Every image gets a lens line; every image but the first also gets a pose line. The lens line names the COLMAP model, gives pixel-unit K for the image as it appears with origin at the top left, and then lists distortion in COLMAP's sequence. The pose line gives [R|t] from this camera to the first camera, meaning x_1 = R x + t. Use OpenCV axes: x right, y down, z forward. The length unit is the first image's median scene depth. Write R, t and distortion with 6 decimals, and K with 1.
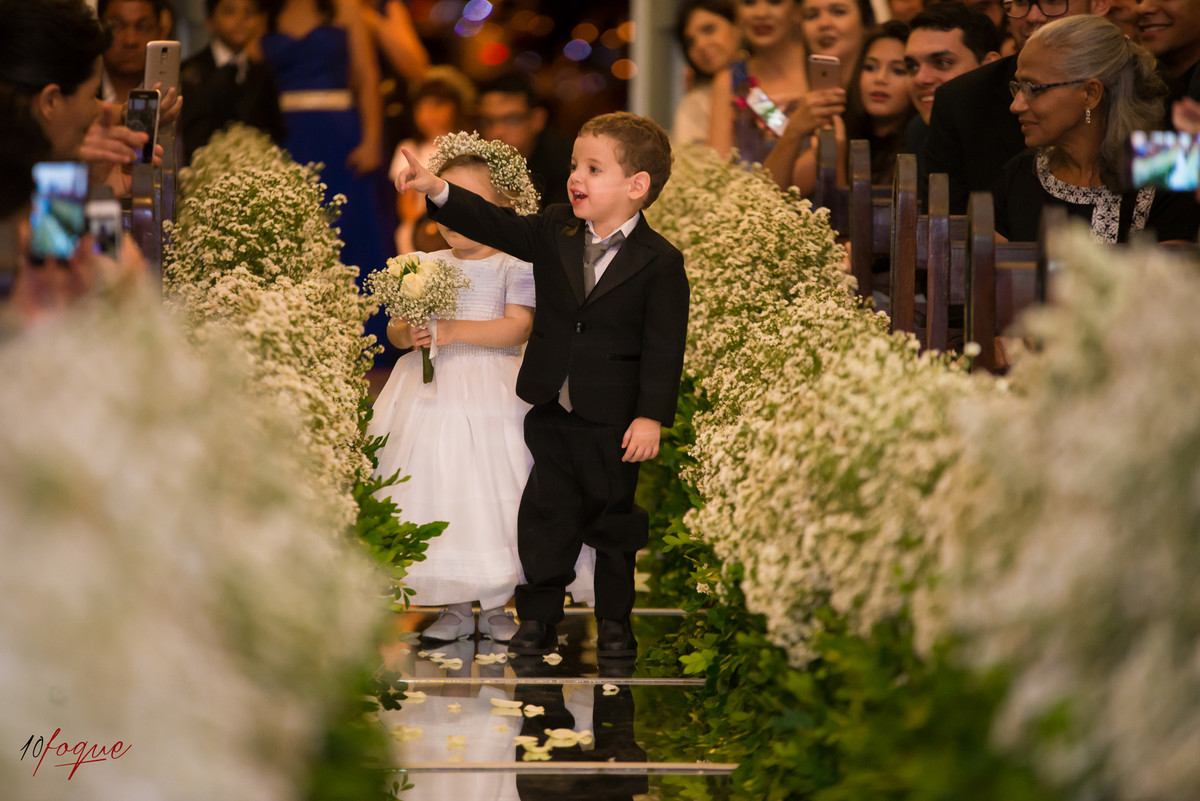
lens RADIAL K [[6873.3, 0, 600.0], [0, 6873.3, 400.5], [0, 0, 1]] dist [1.917790, 0.109777]
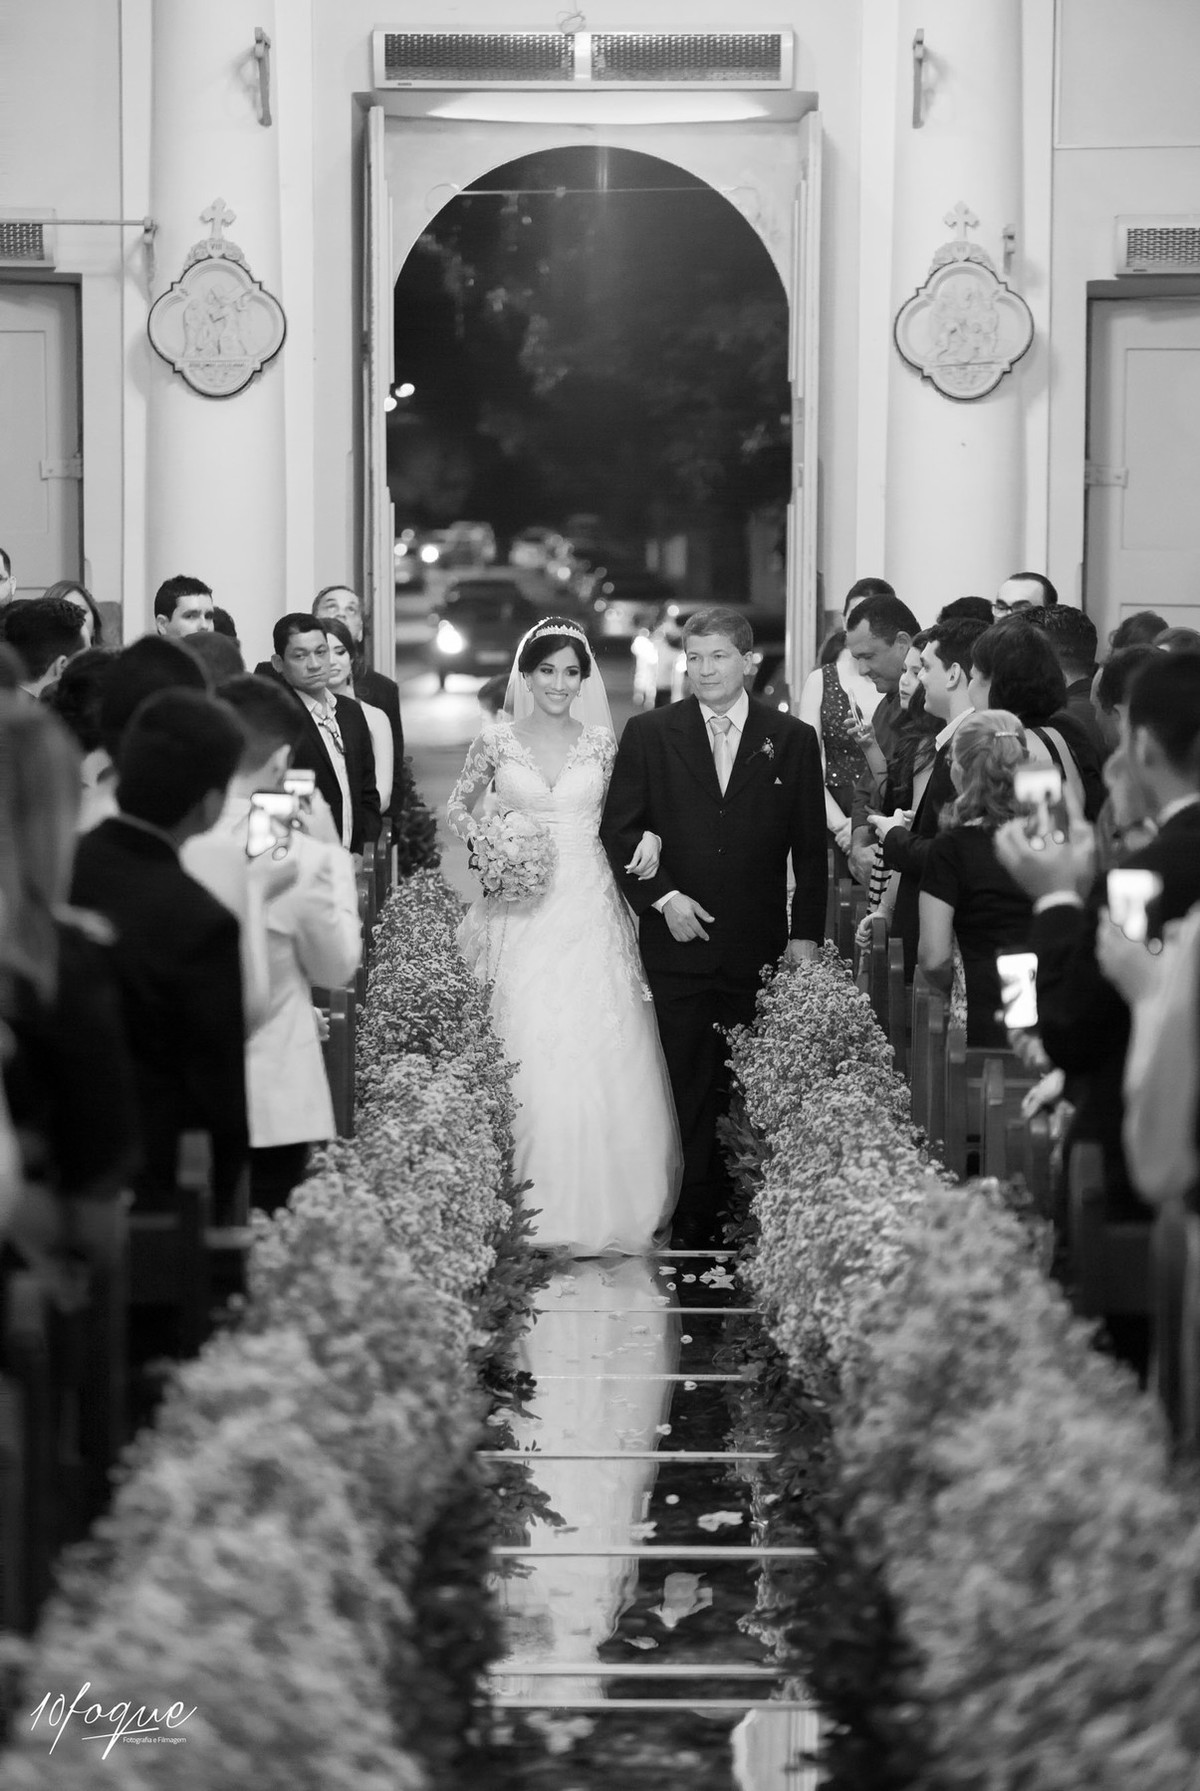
lens RADIAL K [[6466.5, 0, 600.0], [0, 6466.5, 895.5], [0, 0, 1]] dist [-0.112426, 1.224196]
pose [[0.999593, -0.001601, -0.028466, 0.017711], [0.001298, 0.999942, -0.010672, -0.034839], [0.028481, 0.010631, 0.999538, -0.211721]]
